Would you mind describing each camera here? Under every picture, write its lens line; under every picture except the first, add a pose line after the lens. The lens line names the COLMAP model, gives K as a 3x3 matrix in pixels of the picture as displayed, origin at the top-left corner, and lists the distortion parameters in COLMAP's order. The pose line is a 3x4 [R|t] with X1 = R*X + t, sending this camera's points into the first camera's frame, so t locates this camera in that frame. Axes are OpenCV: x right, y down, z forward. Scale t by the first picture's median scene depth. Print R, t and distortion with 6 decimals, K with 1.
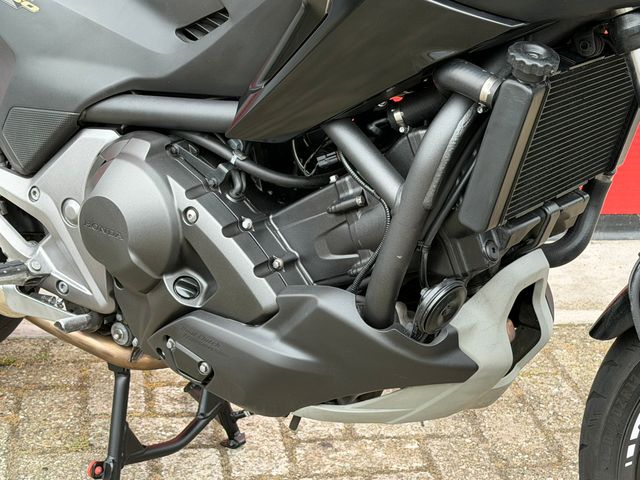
lens RADIAL K [[1345.5, 0, 335.1], [0, 1345.5, 248.6], [0, 0, 1]] dist [0.148893, 0.000000]
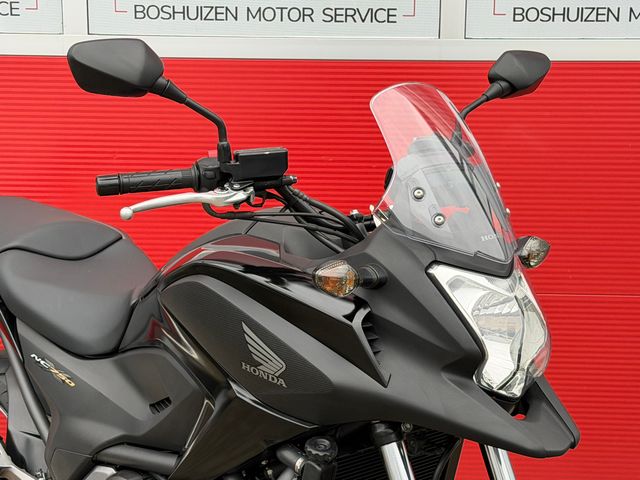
lens RADIAL K [[1345.5, 0, 320.9], [0, 1345.5, 243.9], [0, 0, 1]] dist [0.148893, 0.000000]
pose [[0.981646, -0.000801, -0.190711, 0.360427], [-0.032975, 0.984217, -0.173869, -0.081308], [0.187841, 0.176966, 0.966126, -0.463361]]
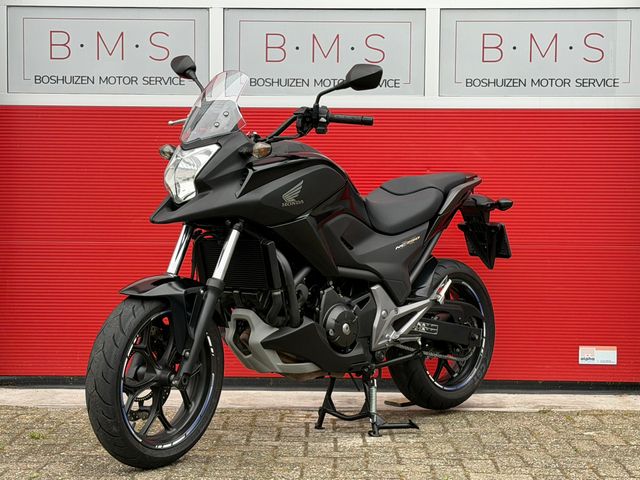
lens RADIAL K [[1345.5, 0, 321.0], [0, 1345.5, 237.9], [0, 0, 1]] dist [0.148893, 0.000000]
pose [[0.984365, -0.030997, -0.173394, 0.489078], [-0.027045, 0.946125, -0.322670, 0.794737], [0.174054, 0.322315, 0.930494, -1.802304]]
